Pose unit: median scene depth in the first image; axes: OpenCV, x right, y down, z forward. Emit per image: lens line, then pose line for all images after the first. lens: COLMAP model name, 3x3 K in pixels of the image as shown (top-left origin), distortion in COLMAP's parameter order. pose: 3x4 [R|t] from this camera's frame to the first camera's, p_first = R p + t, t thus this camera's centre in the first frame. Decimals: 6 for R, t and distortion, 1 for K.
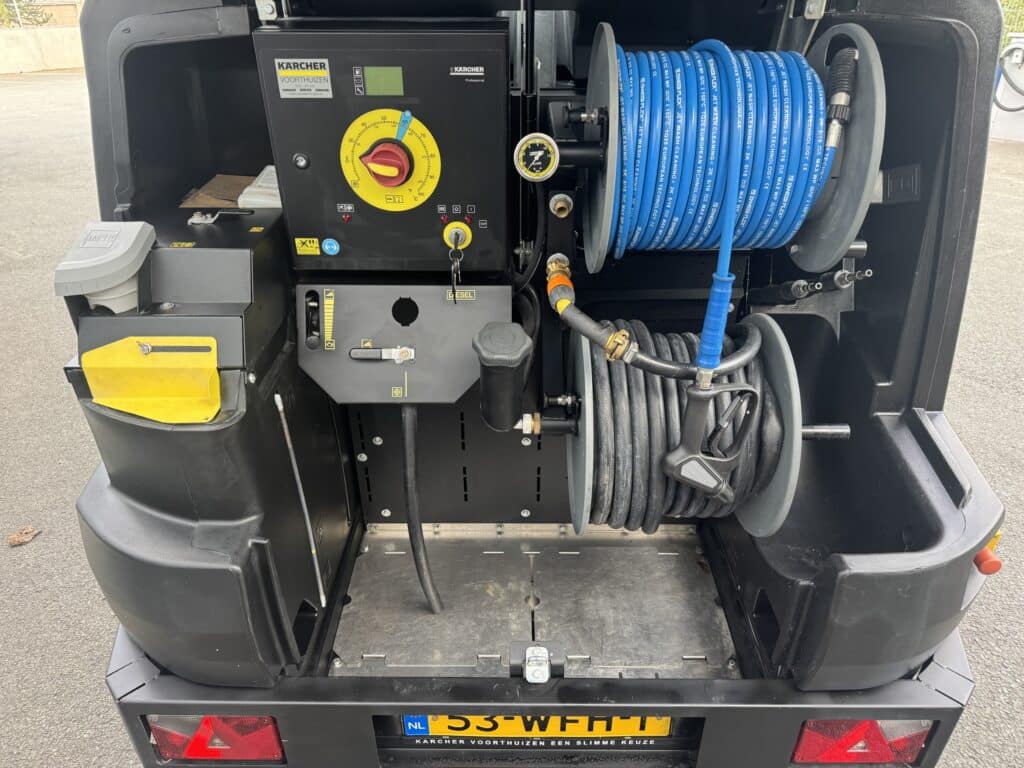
lens RADIAL K [[716.3, 0, 514.3], [0, 716.3, 401.3], [0, 0, 1]] dist [0.143989, -0.289694]
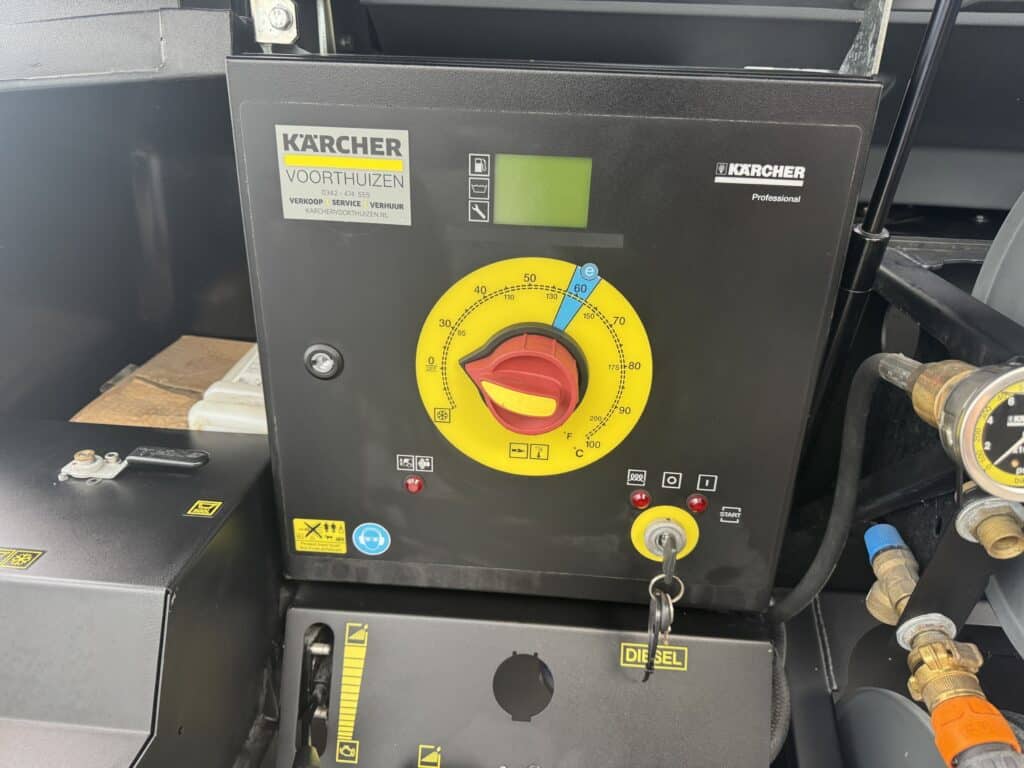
lens RADIAL K [[716.3, 0, 514.3], [0, 716.3, 401.3], [0, 0, 1]] dist [0.143989, -0.289694]
pose [[0.997469, 0.056338, -0.043381, -0.159907], [-0.061831, 0.988509, -0.137941, -0.253070], [0.035112, 0.140274, 0.989490, 0.584153]]
